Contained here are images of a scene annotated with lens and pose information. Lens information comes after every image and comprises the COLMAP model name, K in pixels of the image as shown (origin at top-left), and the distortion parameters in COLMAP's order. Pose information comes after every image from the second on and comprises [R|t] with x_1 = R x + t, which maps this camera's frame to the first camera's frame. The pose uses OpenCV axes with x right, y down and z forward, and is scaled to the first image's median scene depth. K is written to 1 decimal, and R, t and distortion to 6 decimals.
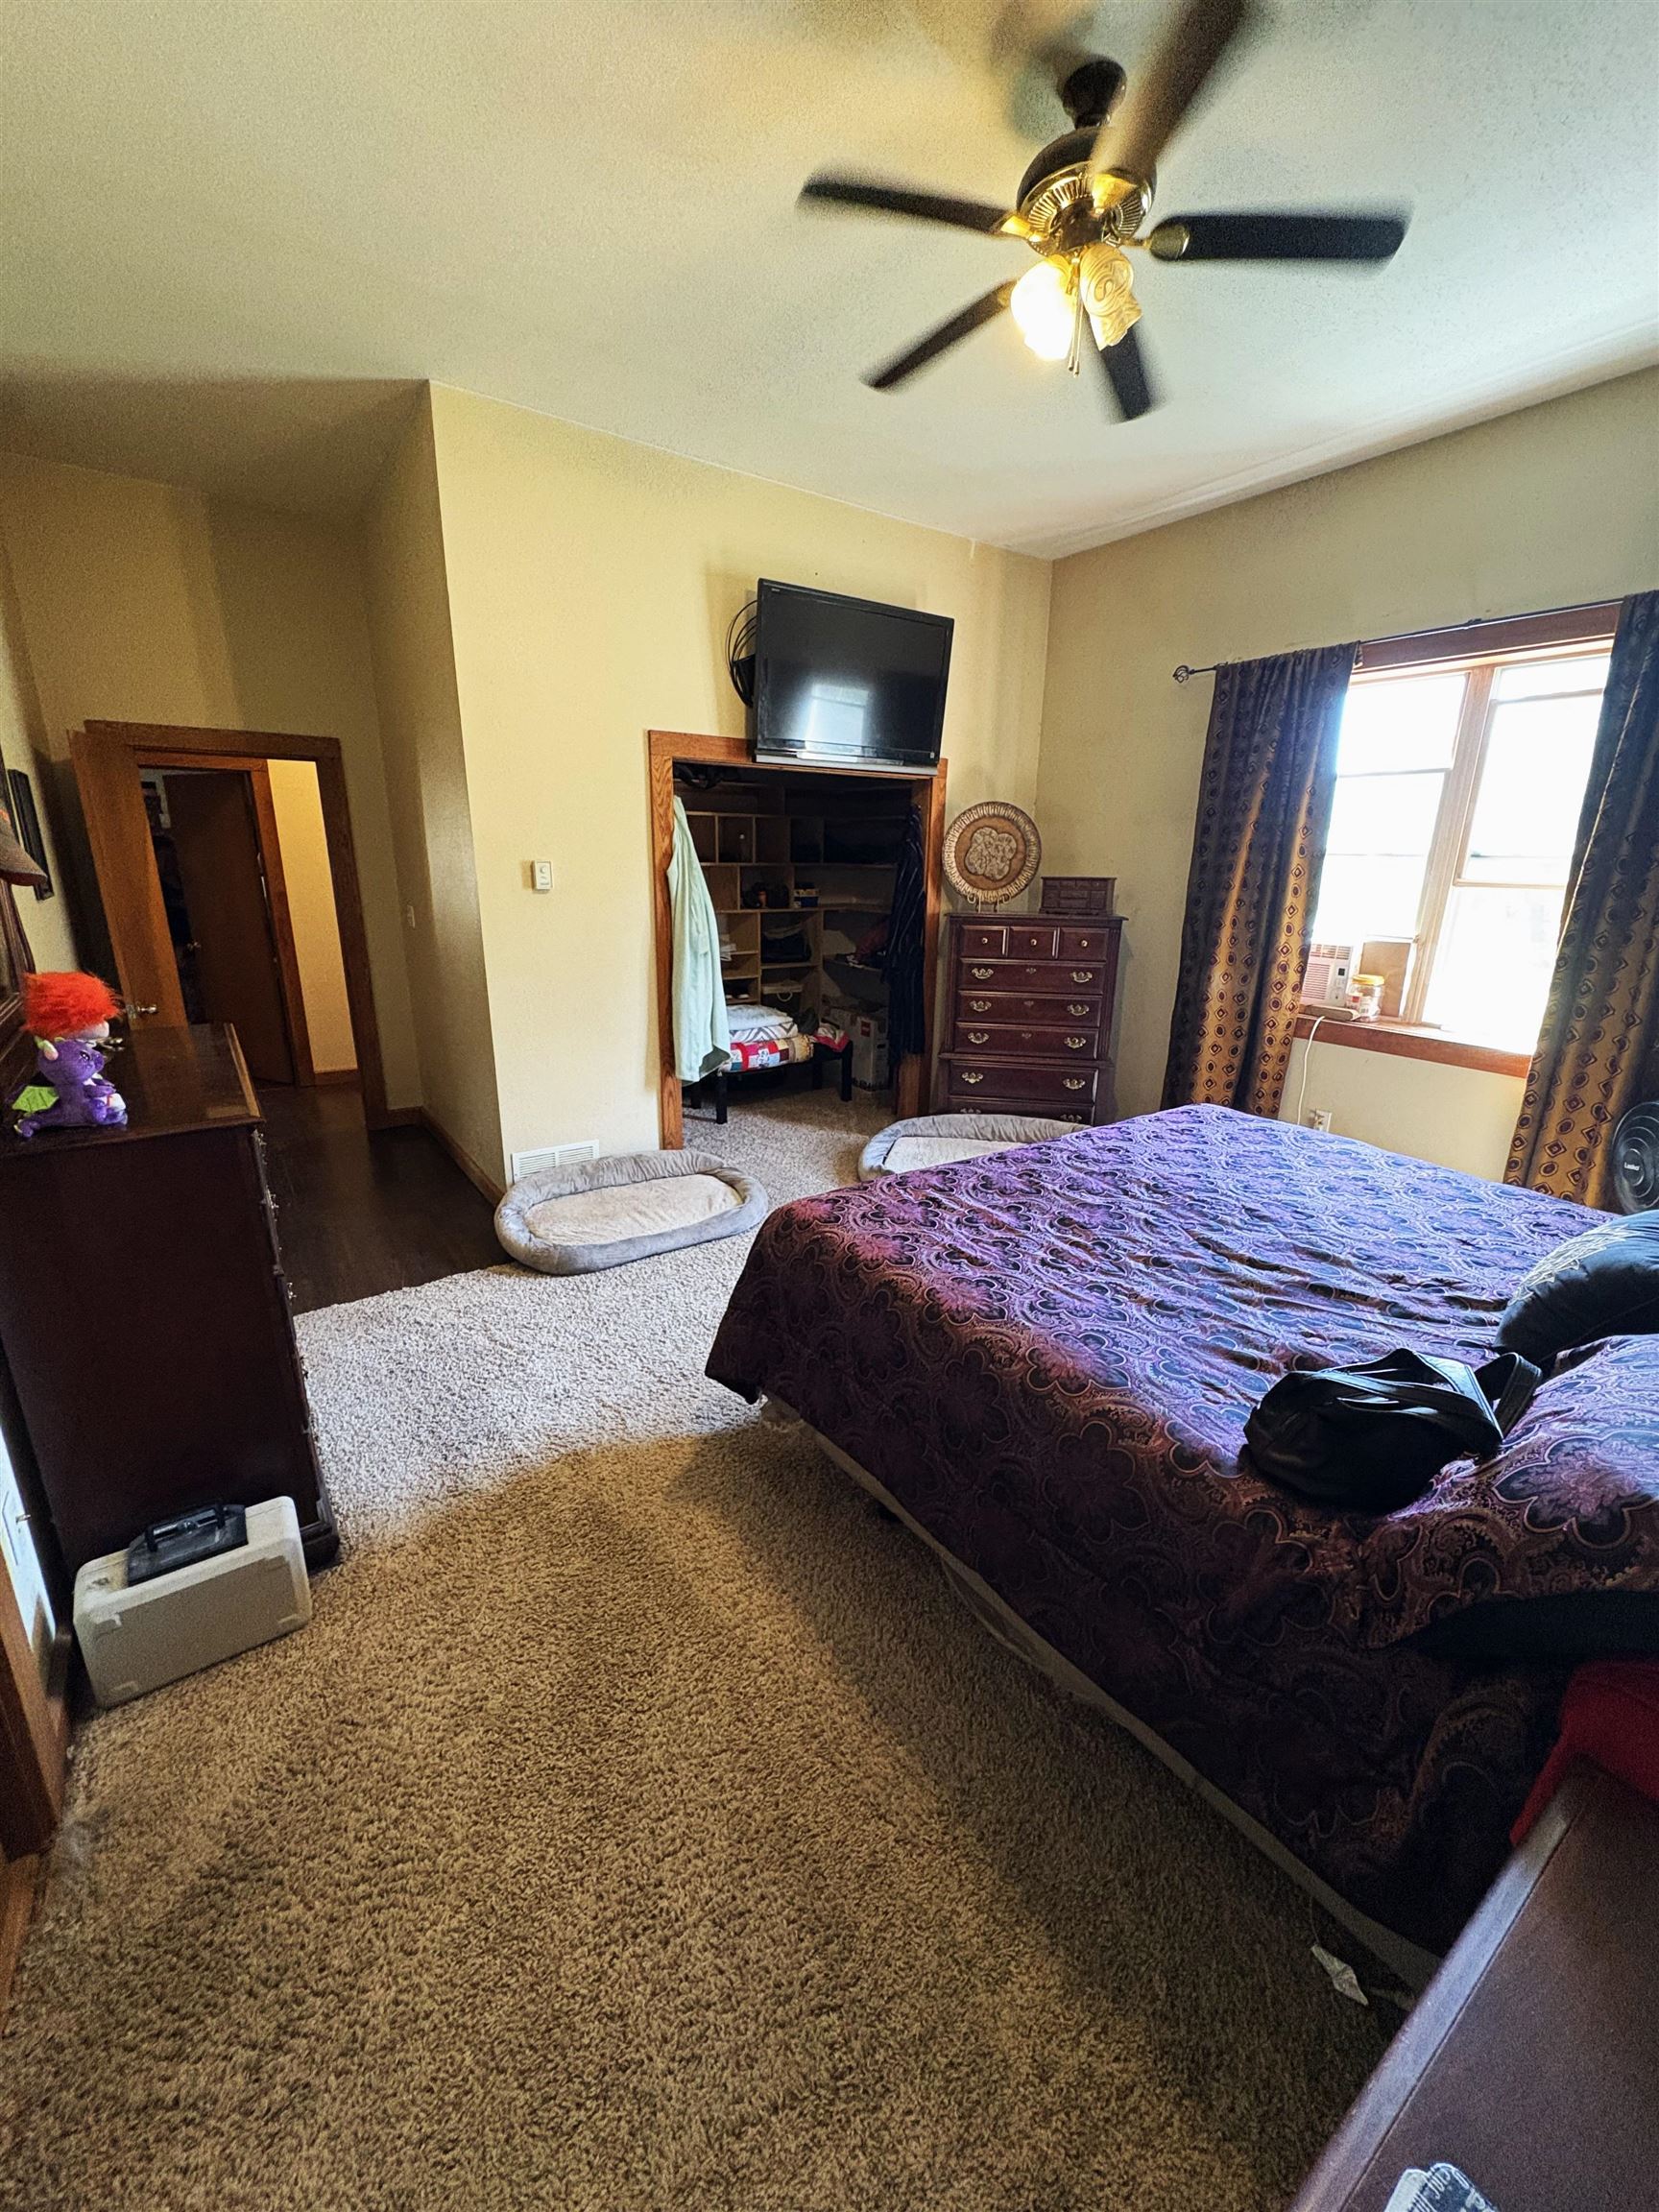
lens RADIAL K [[872.3, 0, 834.9], [0, 872.3, 1109.1], [0, 0, 1]] dist [0.000156, 0.000025]
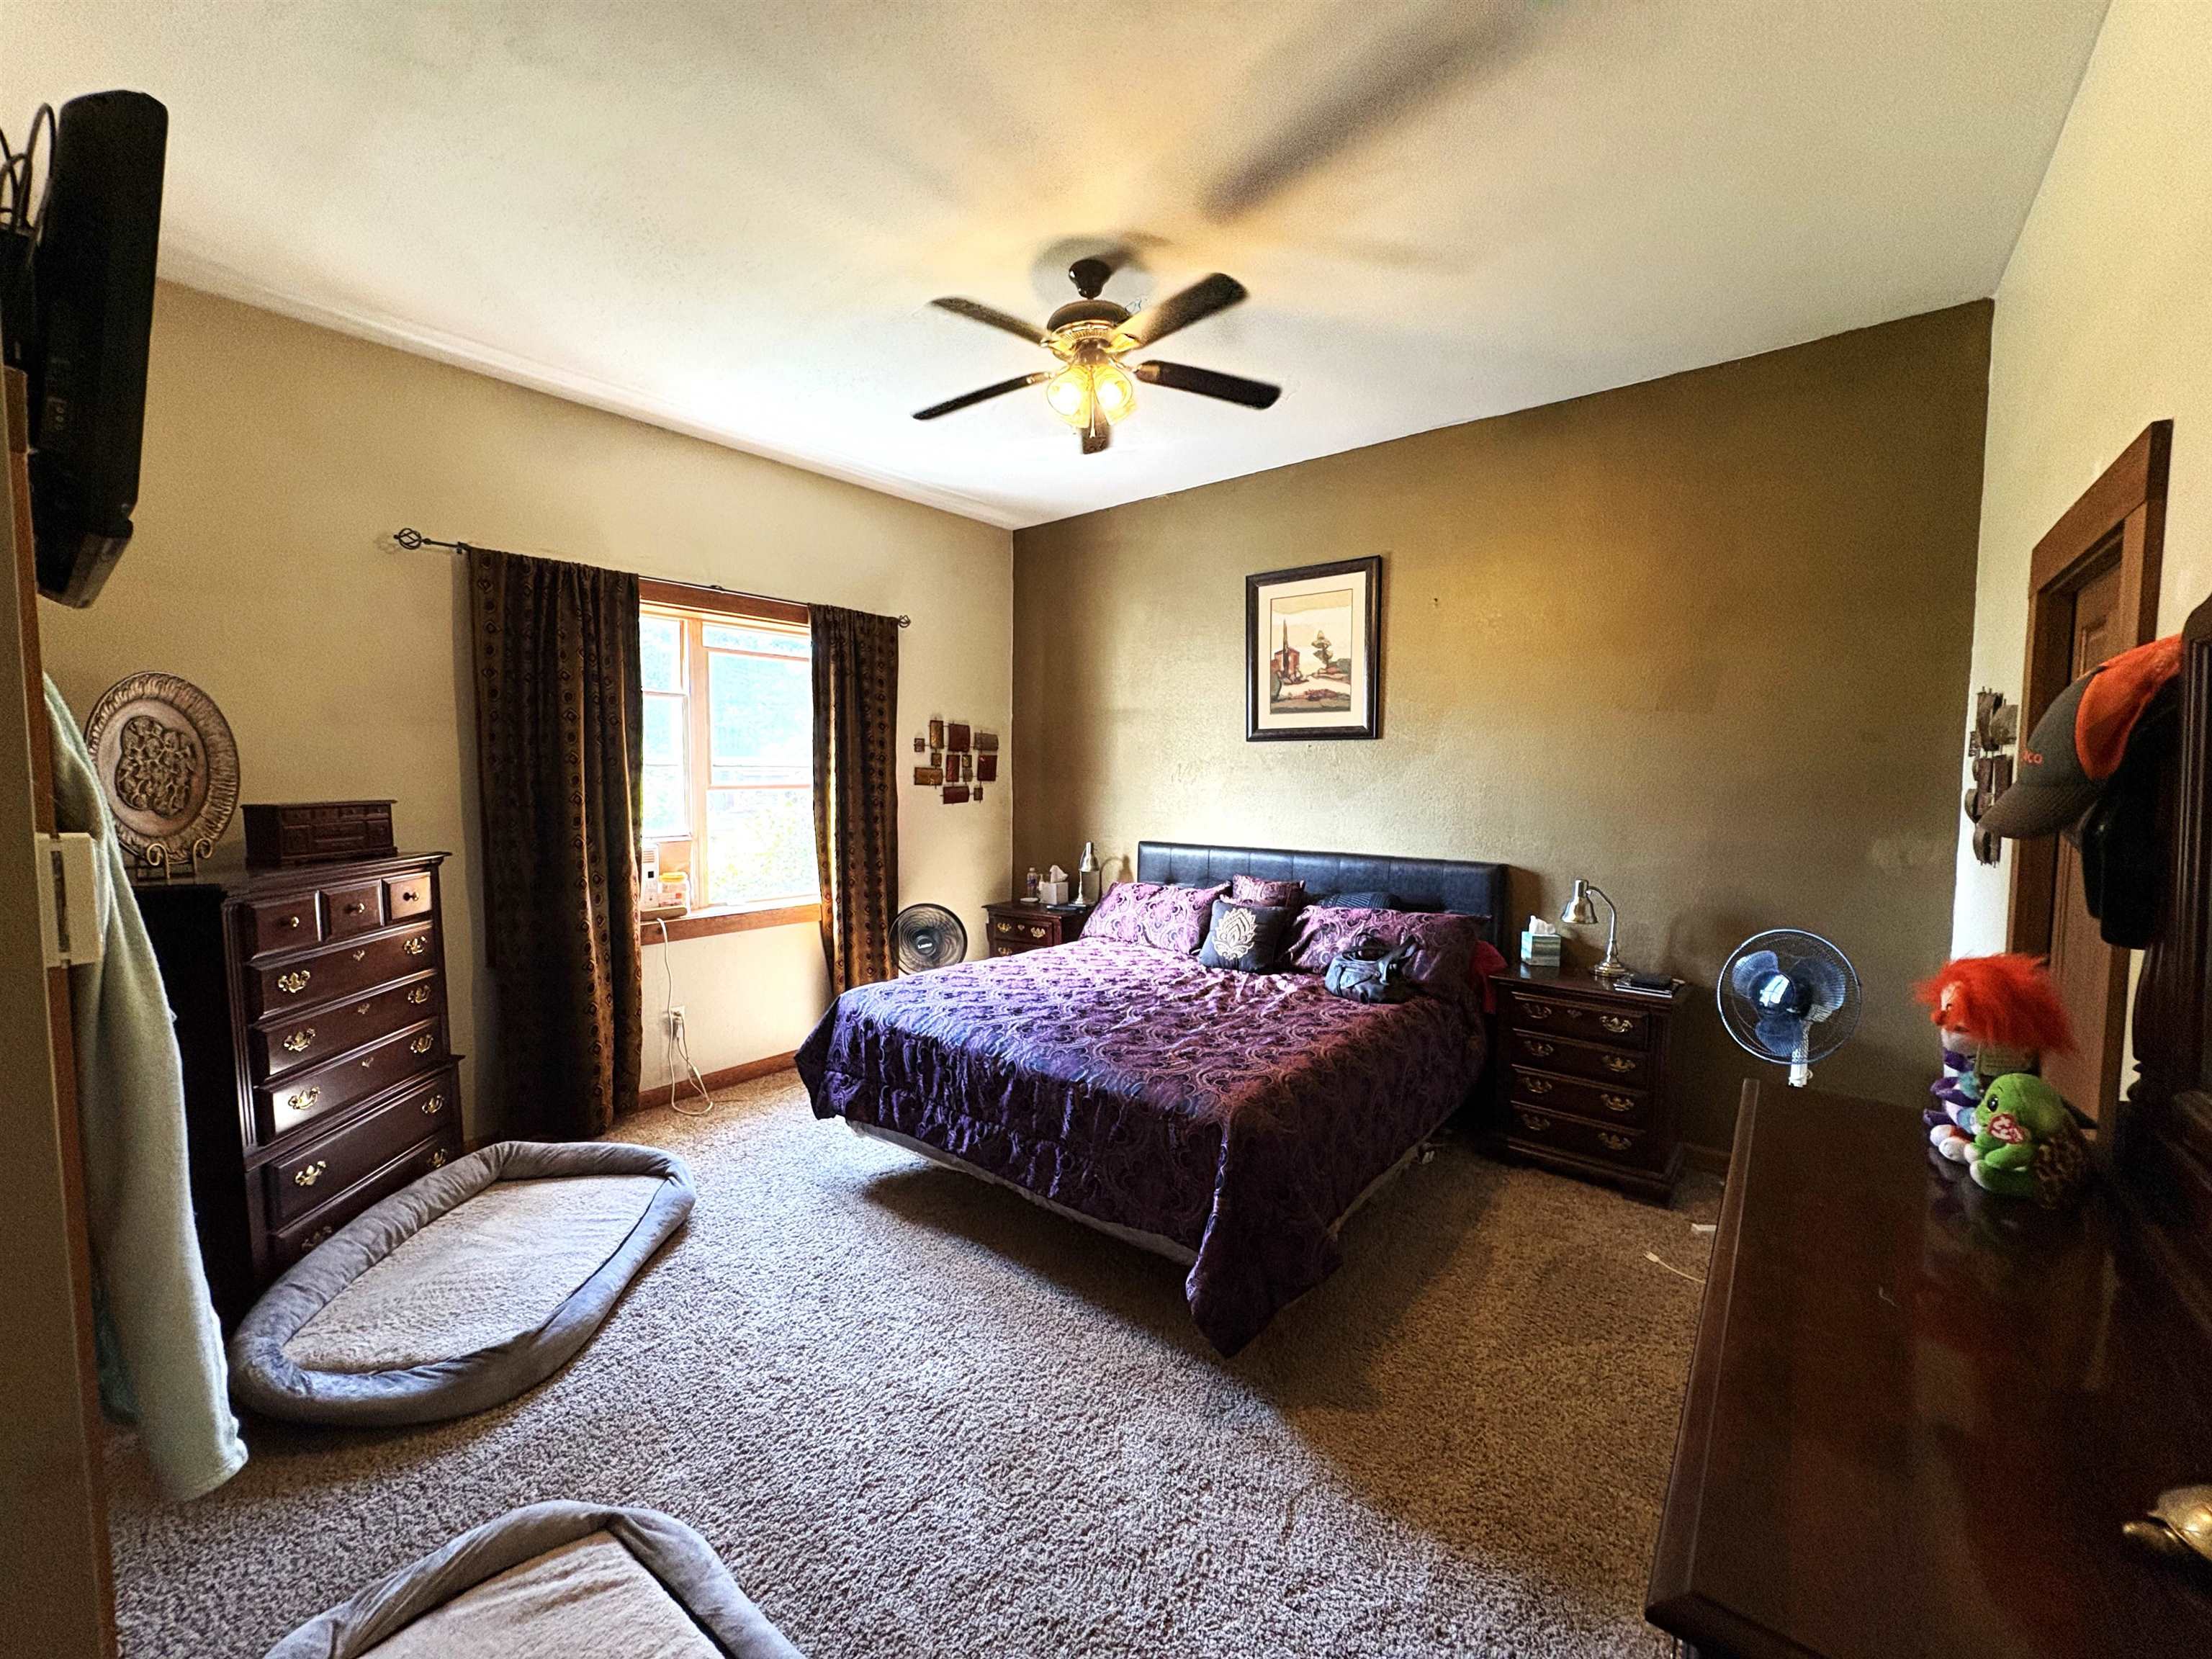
lens RADIAL K [[872.3, 0, 1113.5], [0, 872.3, 828.6], [0, 0, 1]] dist [0.000156, 0.000025]
pose [[-0.268761, -0.084839, 0.959463, -0.954462], [0.260675, 0.952535, 0.157246, -0.391984], [-0.927263, 0.292369, -0.233889, 1.234524]]
